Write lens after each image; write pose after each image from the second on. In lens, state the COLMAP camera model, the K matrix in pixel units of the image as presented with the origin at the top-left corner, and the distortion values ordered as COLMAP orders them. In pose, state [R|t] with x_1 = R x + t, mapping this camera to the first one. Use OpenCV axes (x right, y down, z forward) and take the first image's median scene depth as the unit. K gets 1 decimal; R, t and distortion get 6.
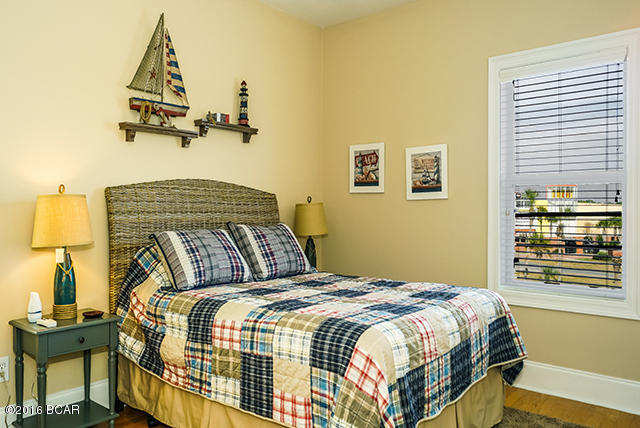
lens RADIAL K [[493.1, 0, 319.1], [0, 493.1, 212.6], [0, 0, 1]] dist [-0.020279, 0.023791]
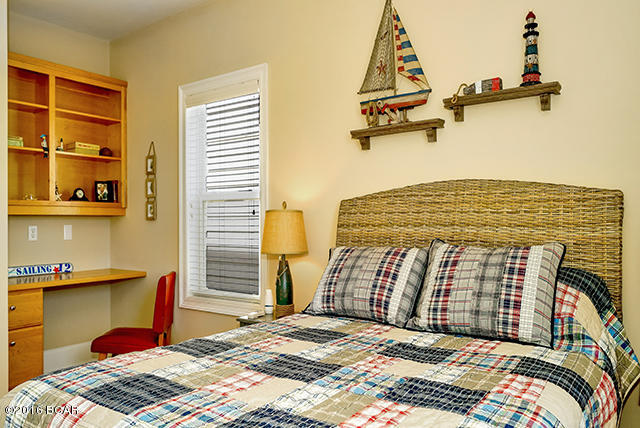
lens RADIAL K [[493.1, 0, 318.8], [0, 493.1, 217.7], [0, 0, 1]] dist [-0.020279, 0.023791]
pose [[0.056675, -0.010775, -0.998335, 0.516440], [0.003524, 0.999938, -0.010592, -0.004379], [0.998386, -0.002918, 0.056710, 0.809171]]
